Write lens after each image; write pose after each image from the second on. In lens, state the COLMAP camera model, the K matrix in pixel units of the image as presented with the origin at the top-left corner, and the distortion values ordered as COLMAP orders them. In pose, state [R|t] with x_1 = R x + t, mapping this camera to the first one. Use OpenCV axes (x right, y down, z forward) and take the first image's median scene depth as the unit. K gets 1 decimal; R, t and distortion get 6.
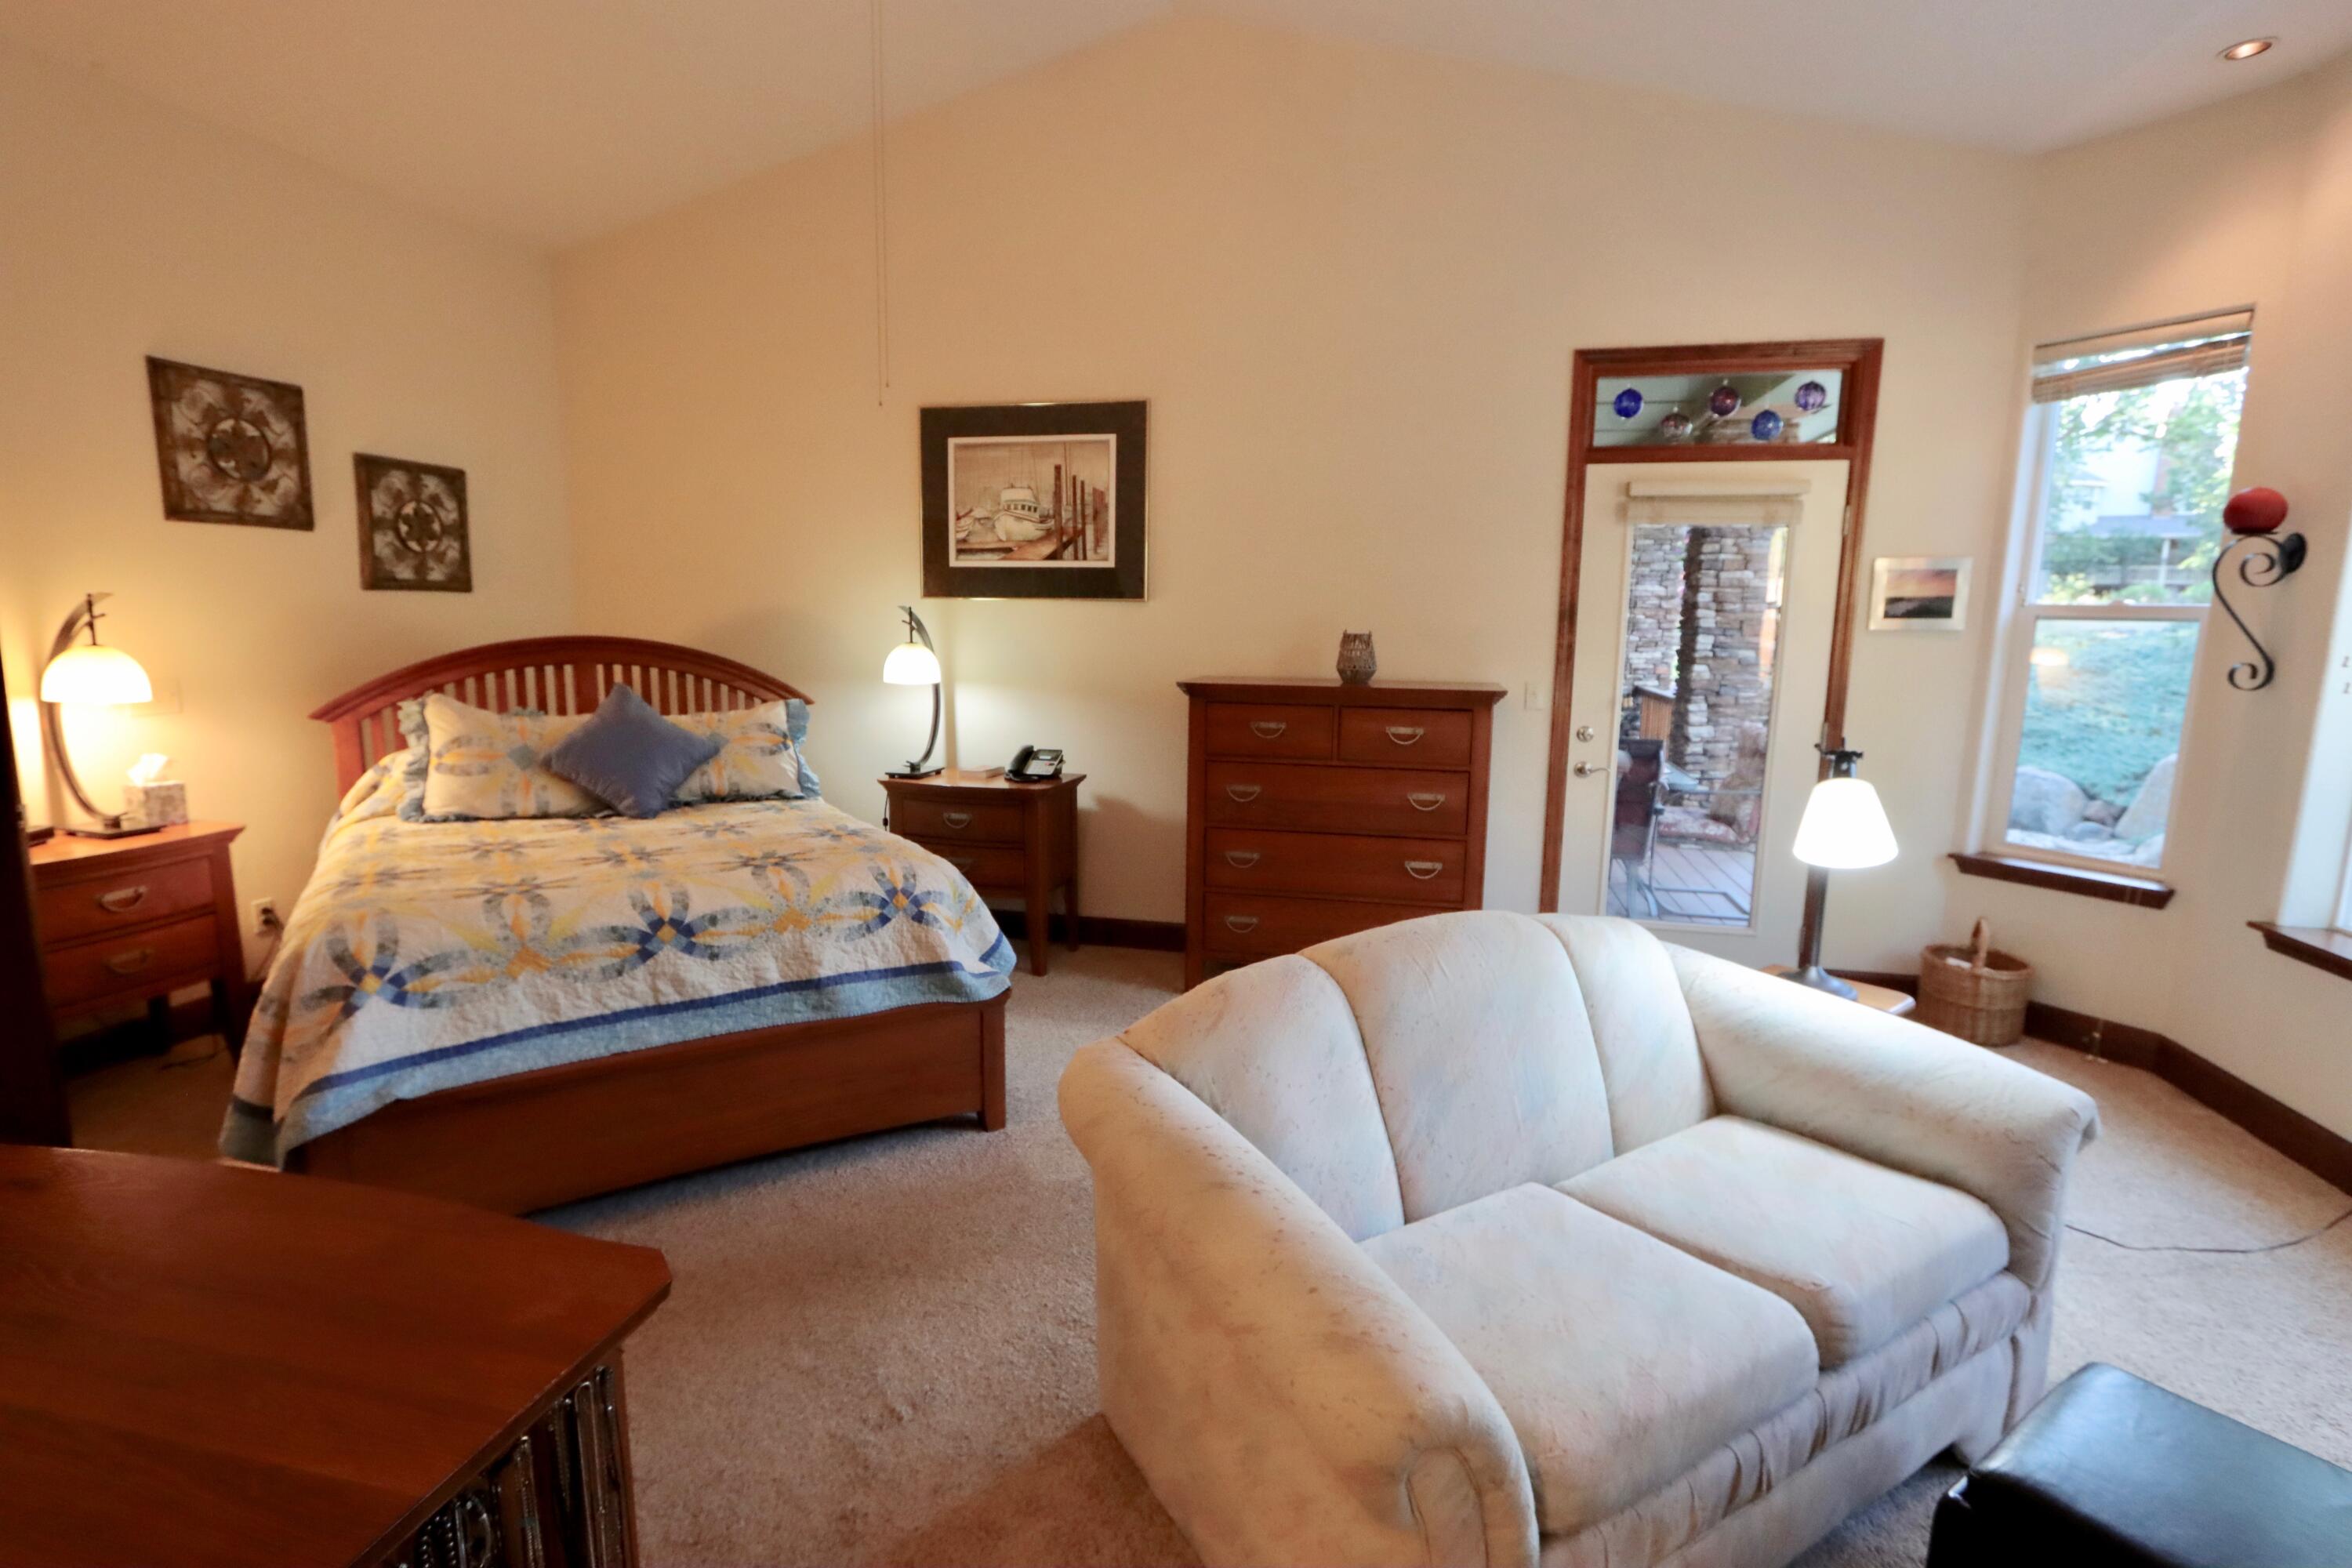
lens RADIAL K [[1098.6, 0, 1169.3], [0, 1098.6, 796.6], [0, 0, 1]] dist [0.002259, 0.000174]
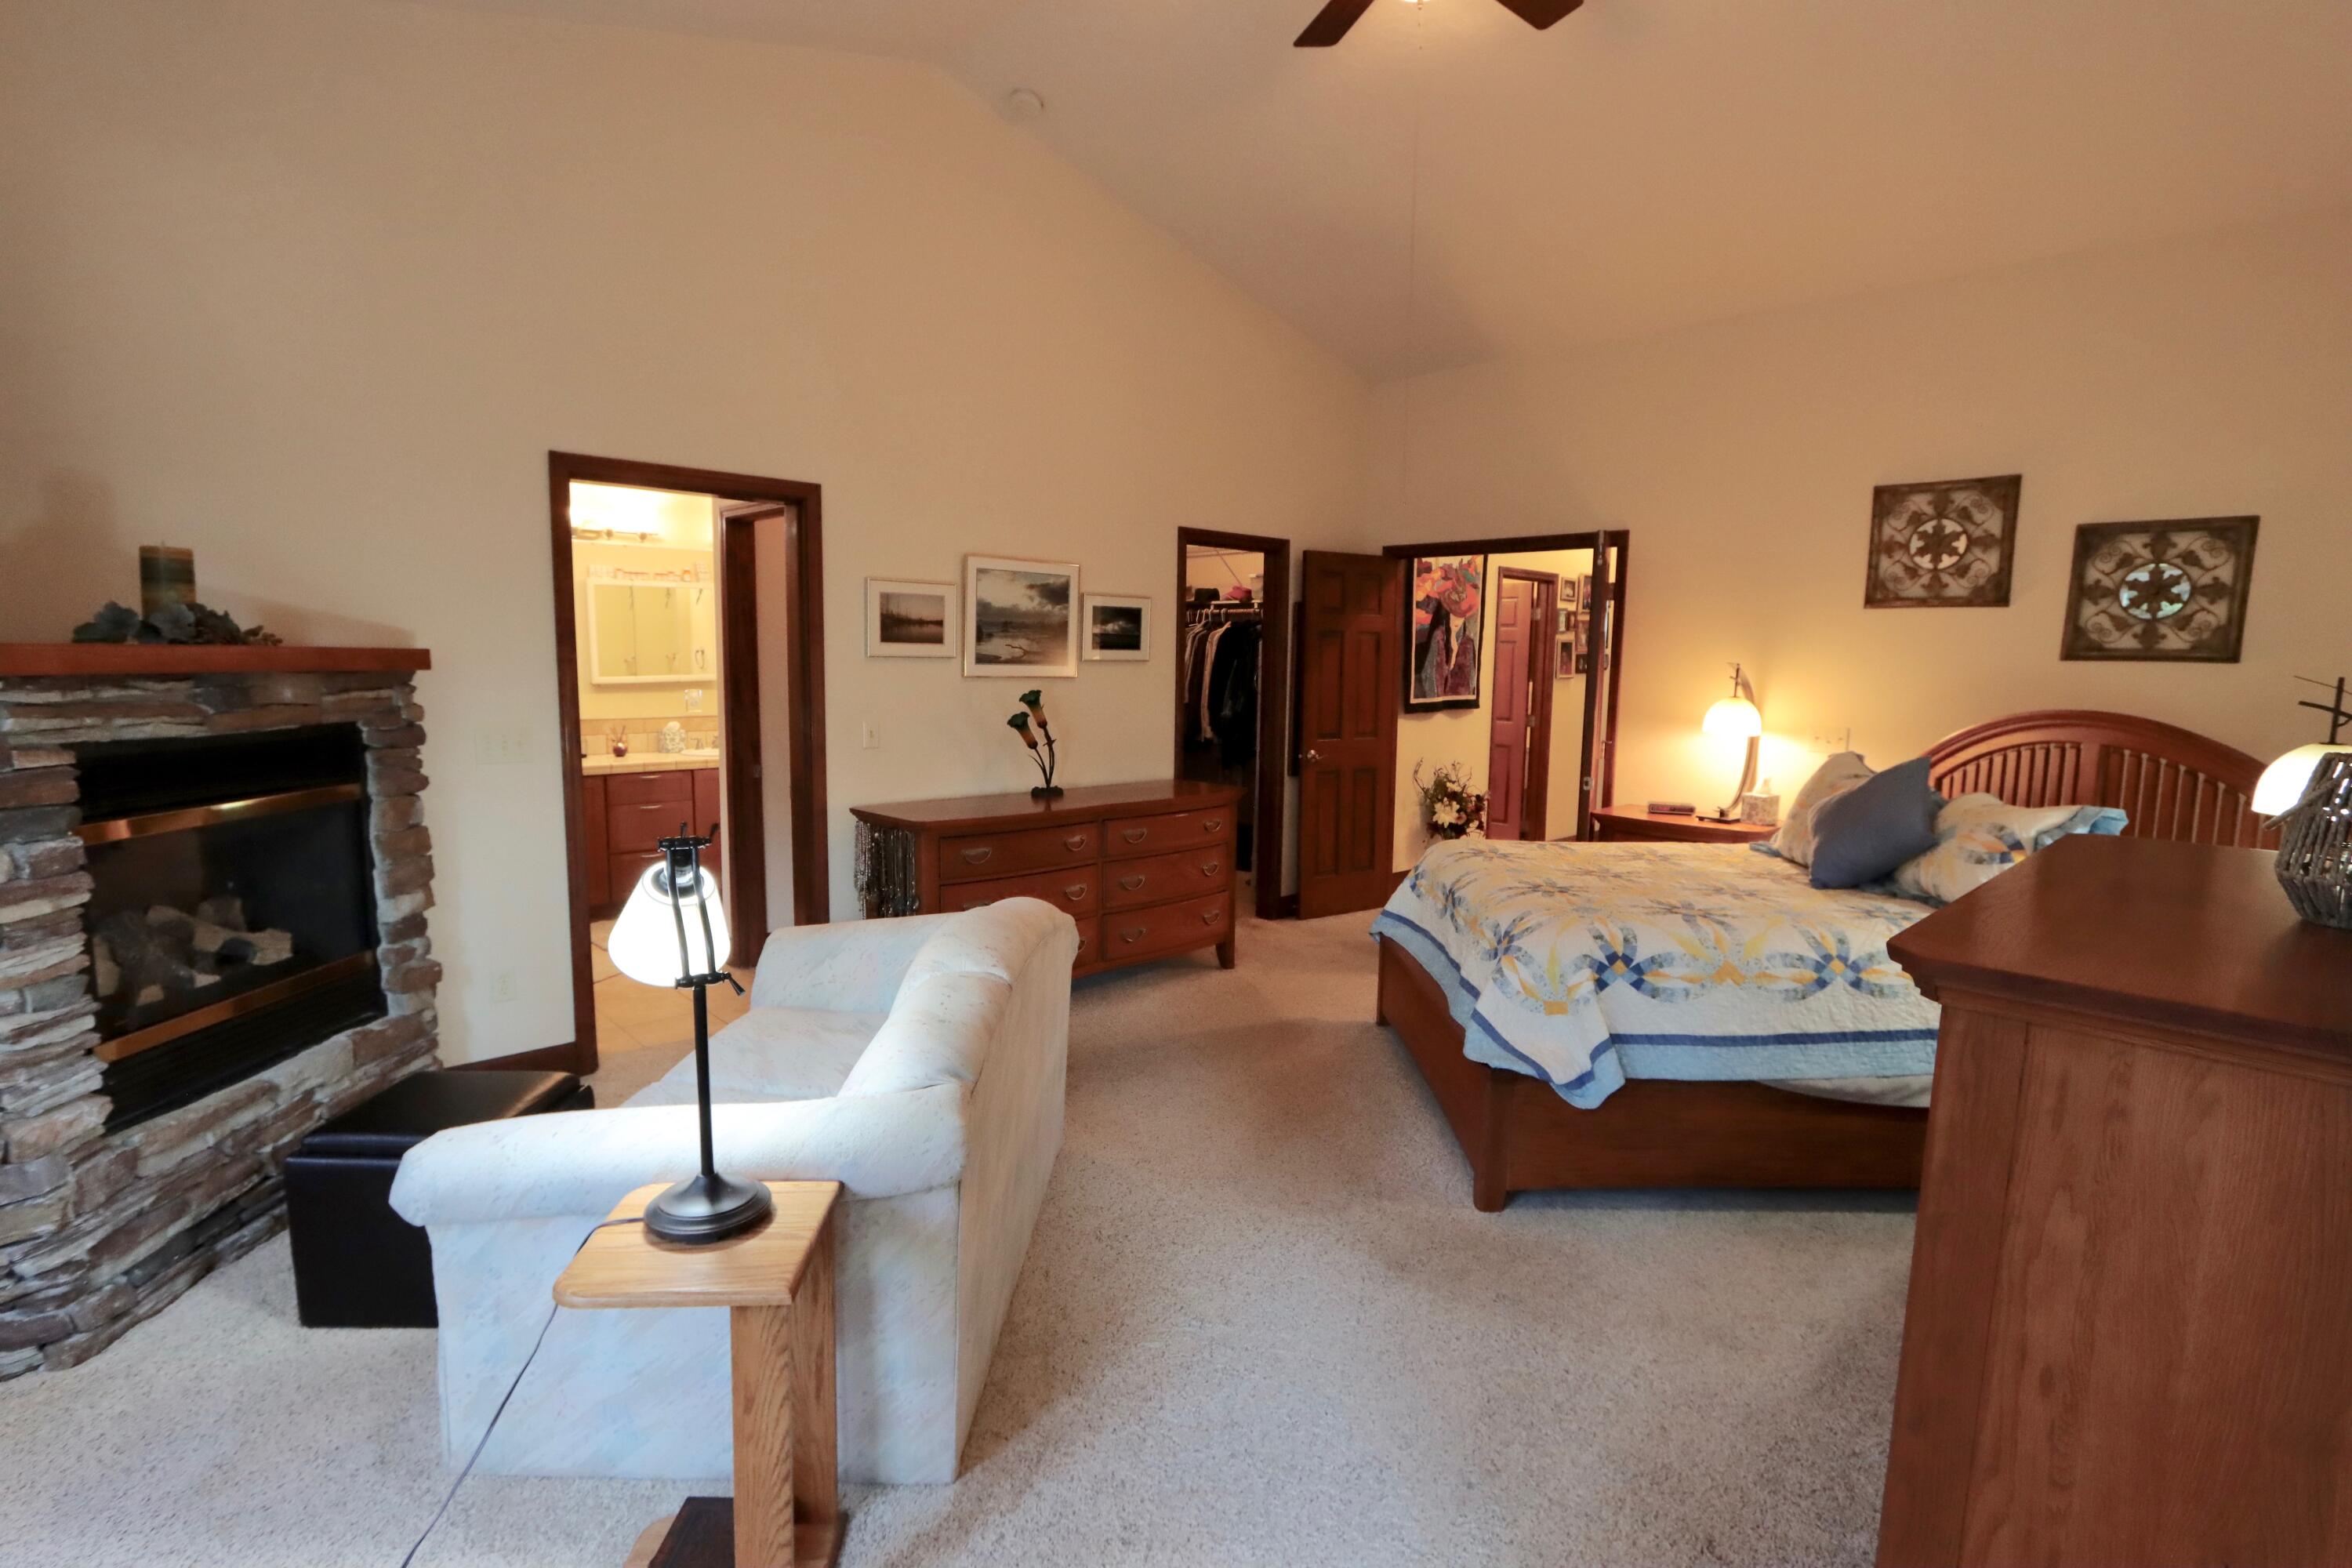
lens RADIAL K [[1098.6, 0, 1177.8], [0, 1098.6, 778.1], [0, 0, 1]] dist [0.002259, 0.000174]
pose [[-0.490254, 0.092473, -0.866660, 0.575255], [-0.155908, 0.969013, 0.191589, -0.161220], [0.857522, 0.229047, -0.460646, 0.852846]]
